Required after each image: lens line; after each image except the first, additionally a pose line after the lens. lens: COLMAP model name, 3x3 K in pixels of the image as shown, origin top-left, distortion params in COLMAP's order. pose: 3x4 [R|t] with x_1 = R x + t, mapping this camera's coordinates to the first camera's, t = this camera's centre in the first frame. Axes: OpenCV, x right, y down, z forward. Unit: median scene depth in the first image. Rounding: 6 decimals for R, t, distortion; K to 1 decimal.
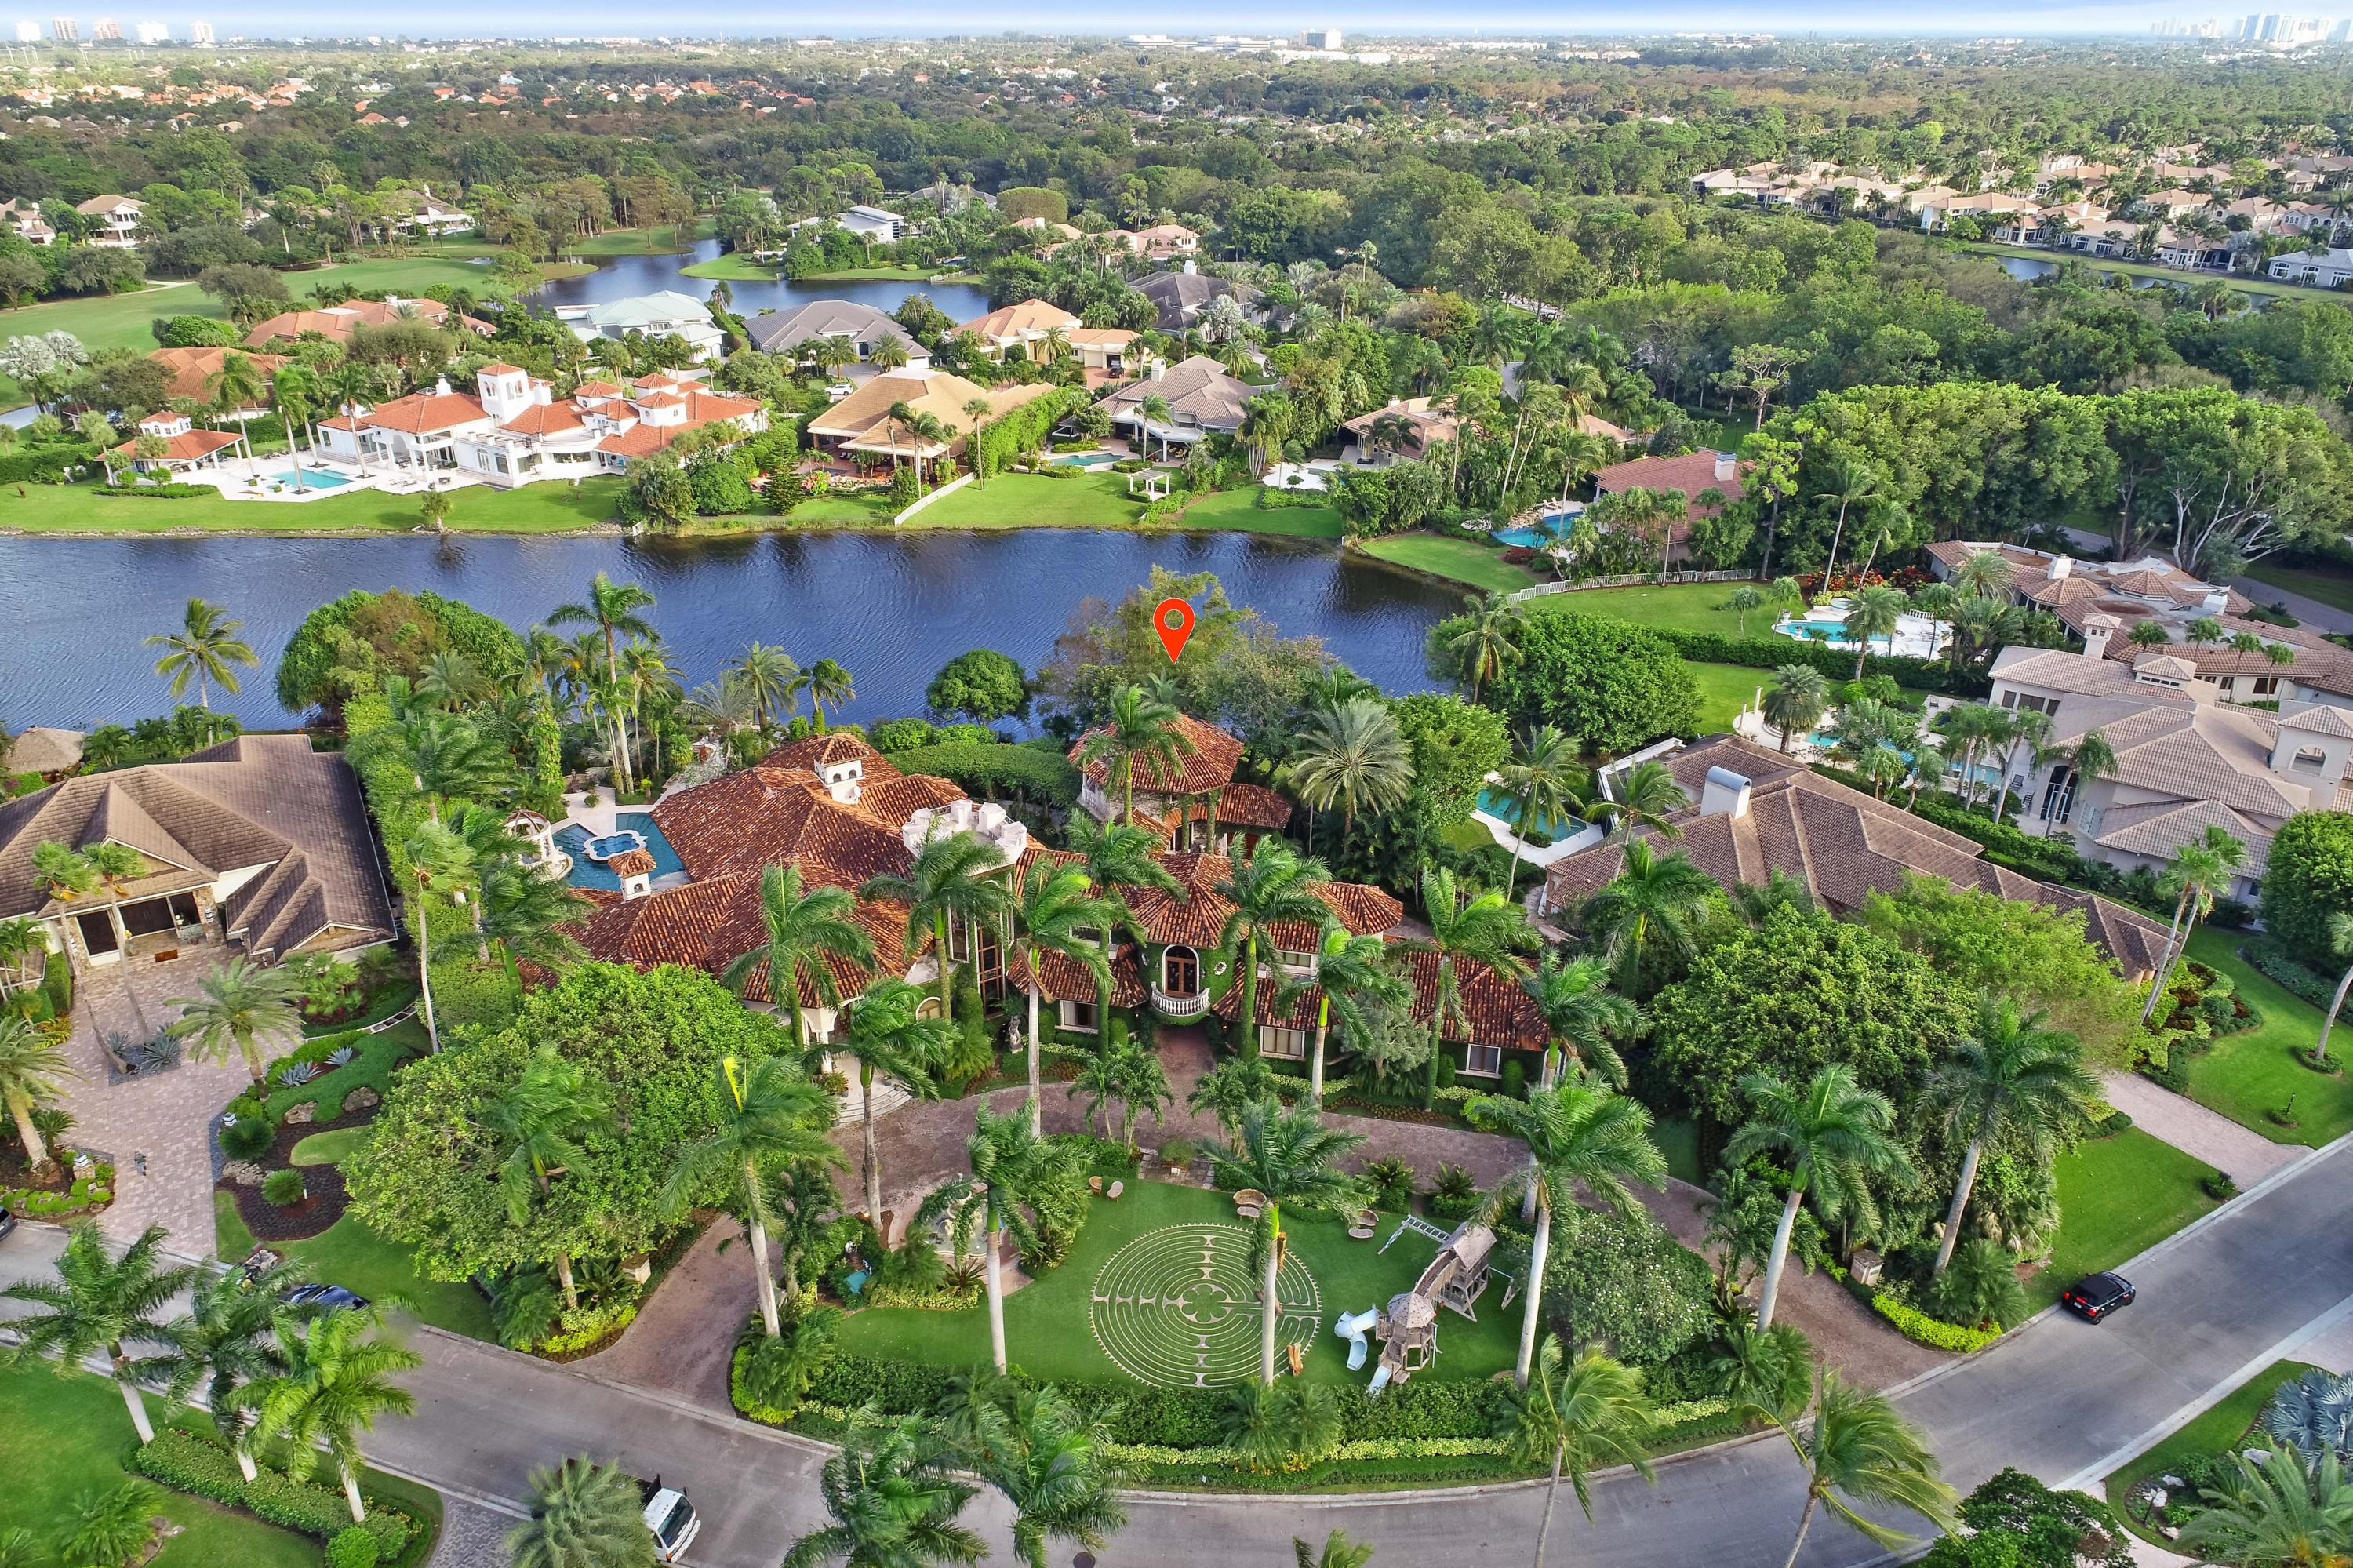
lens RADIAL K [[1564.2, 0, 1195.0], [0, 1564.2, 793.8], [0, 0, 1]] dist [-0.000696, 0.000861]
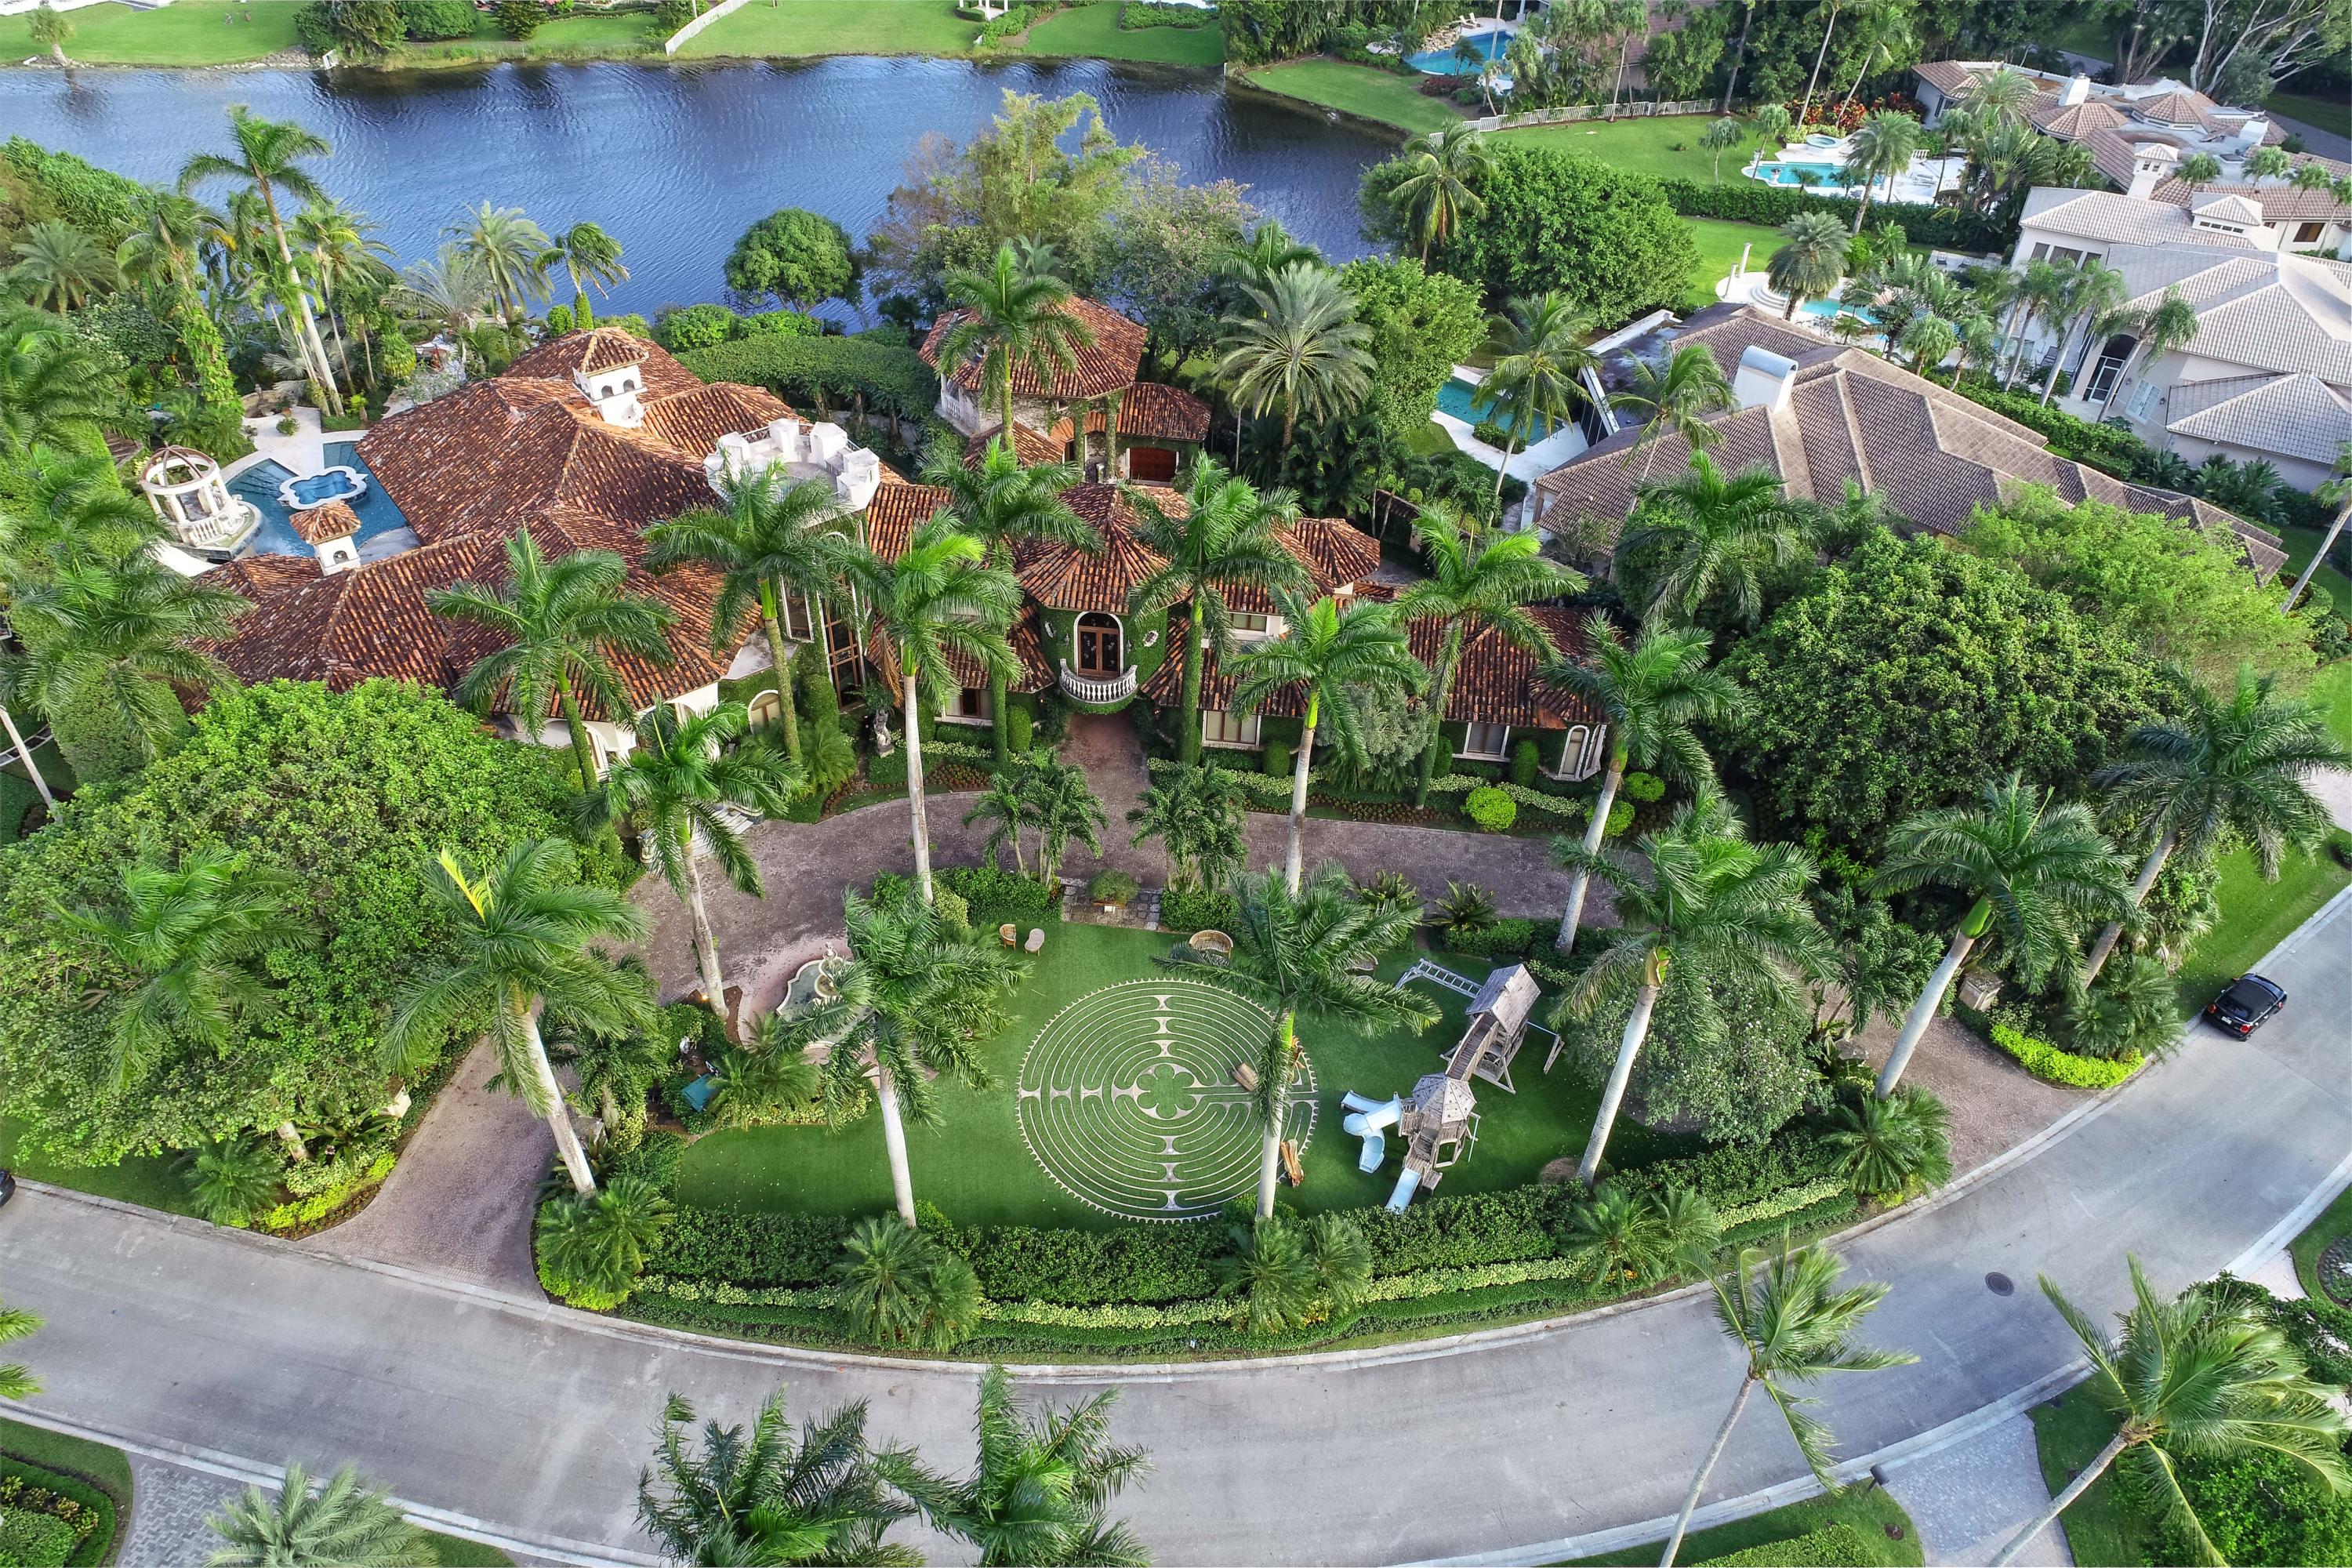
lens RADIAL K [[1563.5, 0, 1189.0], [0, 1563.5, 777.2], [0, 0, 1]] dist [-0.000696, 0.000861]
pose [[0.994673, -0.048681, 0.090862, -0.034059], [0.024718, 0.968383, 0.248239, -0.010168], [-0.100074, -0.244671, 0.964428, 0.224873]]
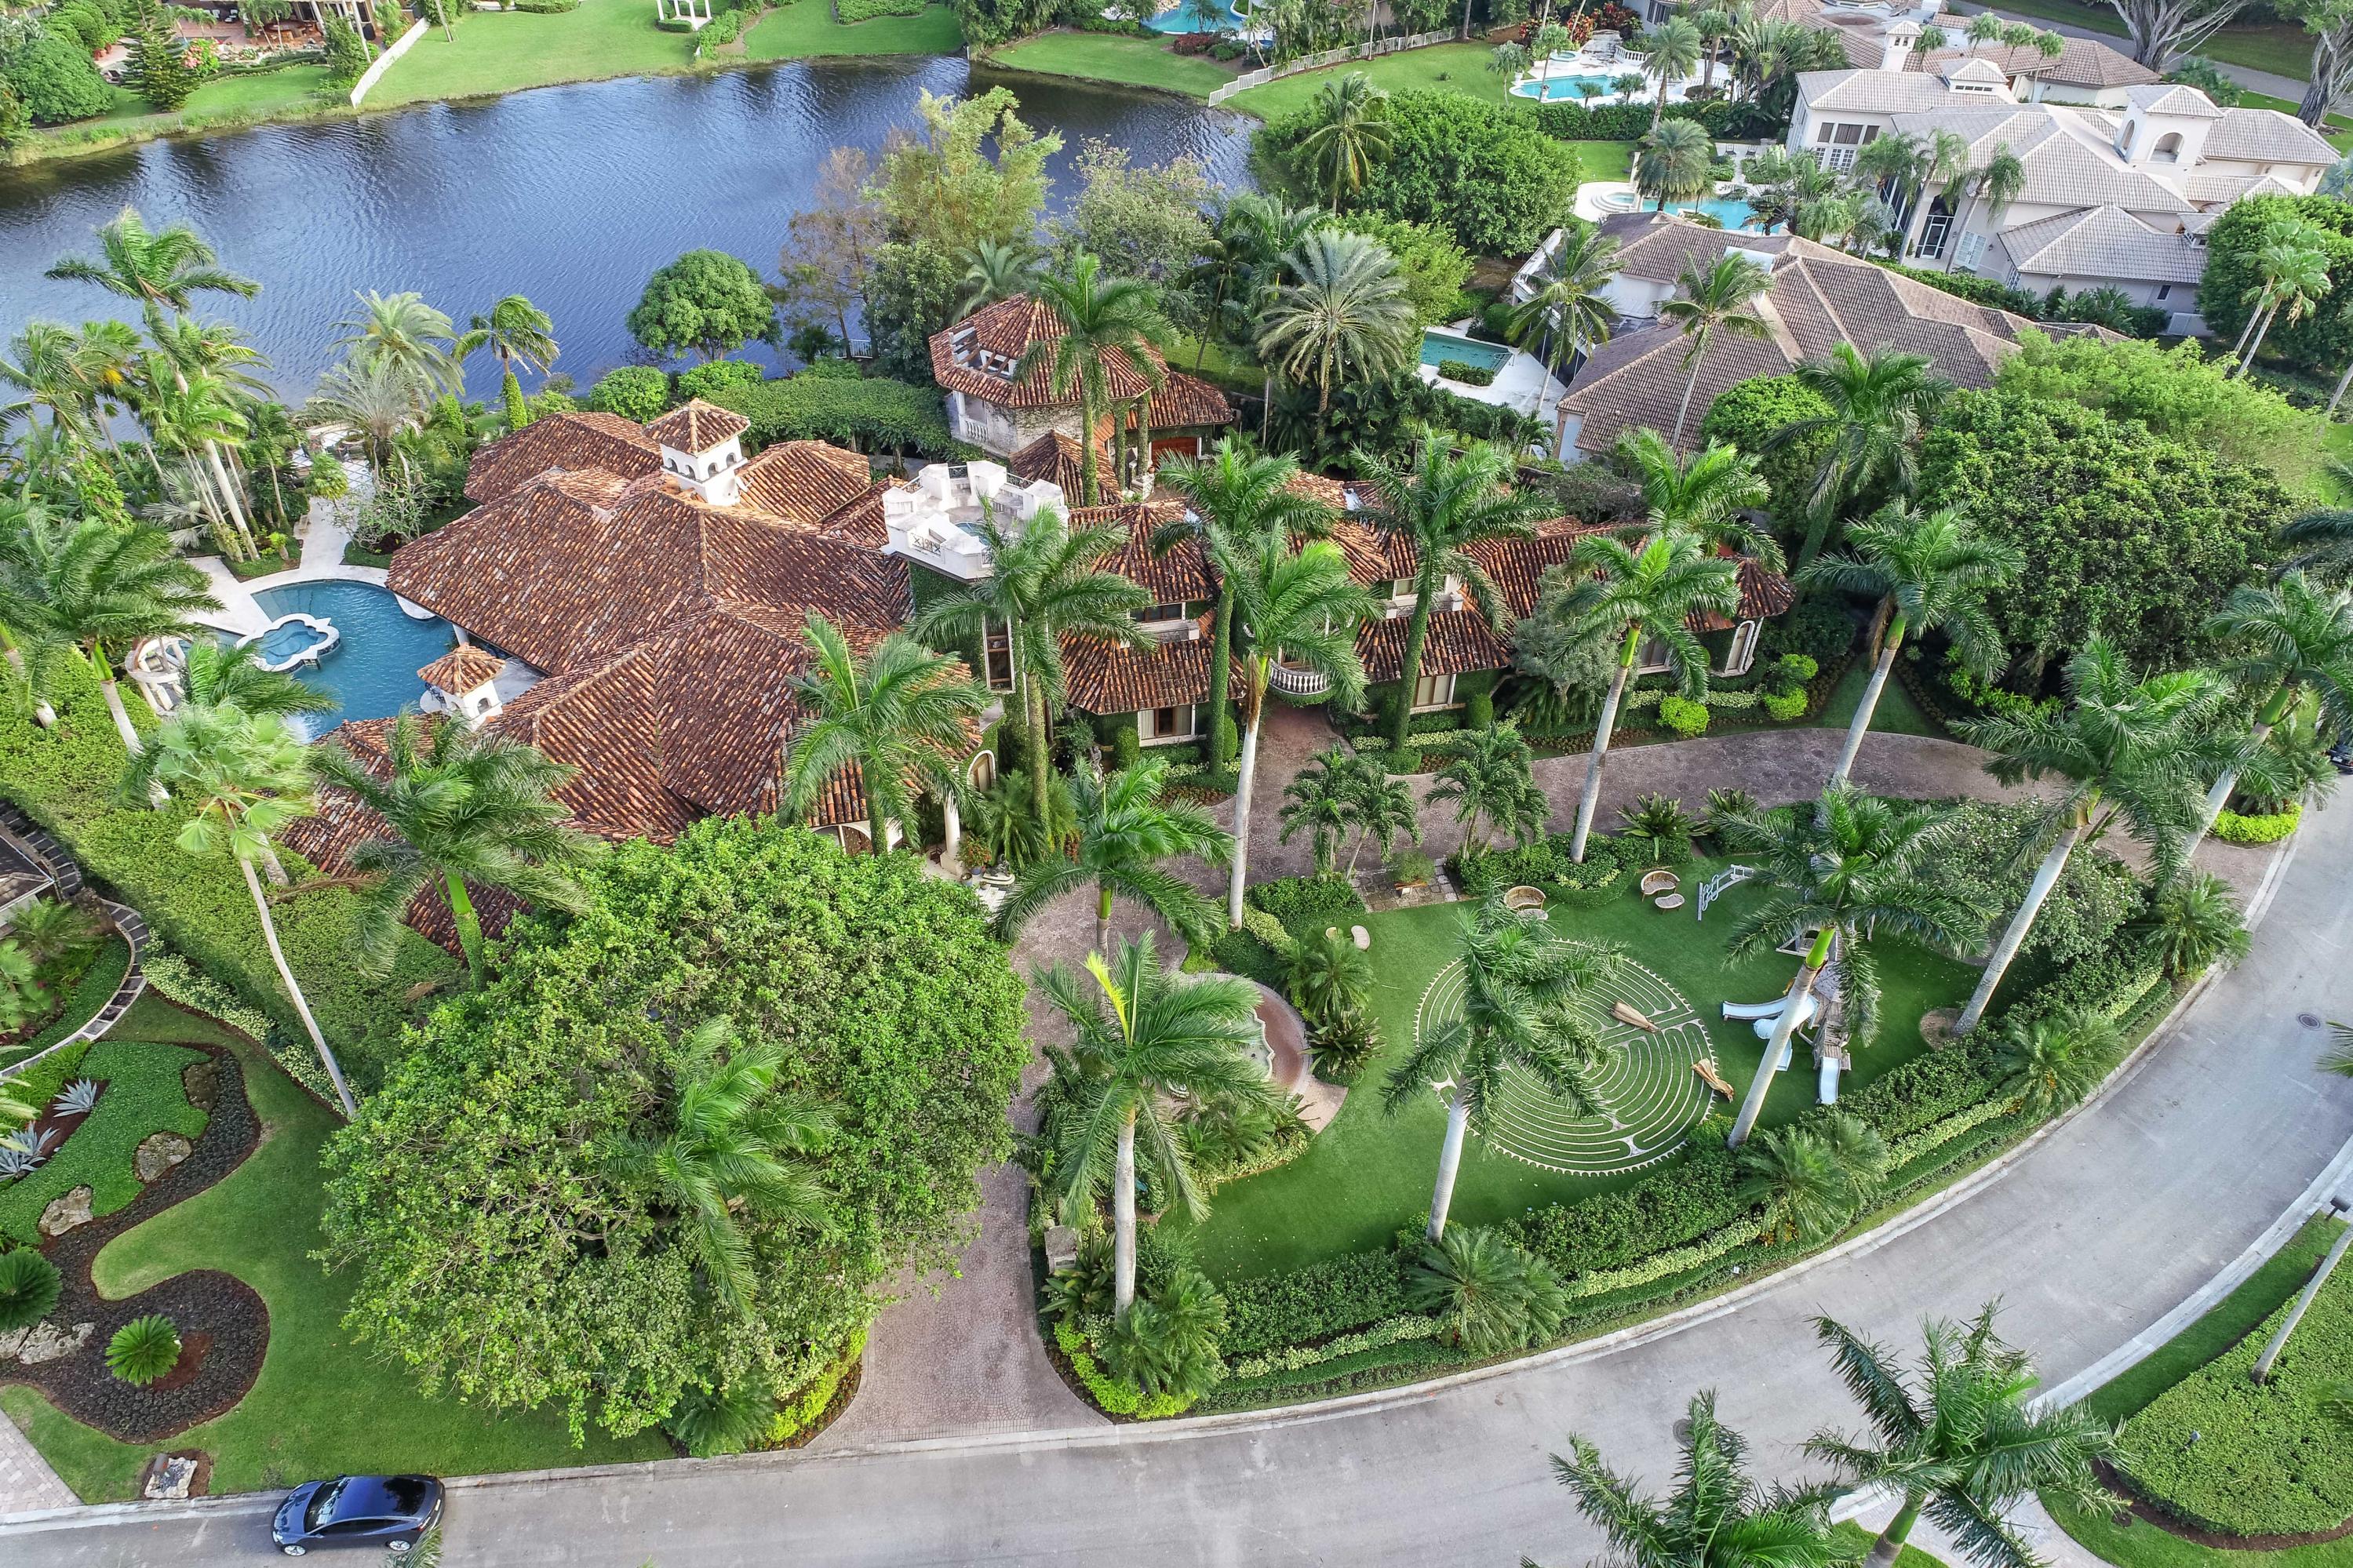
lens RADIAL K [[1564.0, 0, 1191.6], [0, 1564.0, 778.8], [0, 0, 1]] dist [-0.000696, 0.000861]
pose [[0.915899, -0.261280, 0.304731, -0.276726], [0.173184, 0.942076, 0.287228, -0.041662], [-0.362127, -0.210298, 0.908096, 0.294950]]
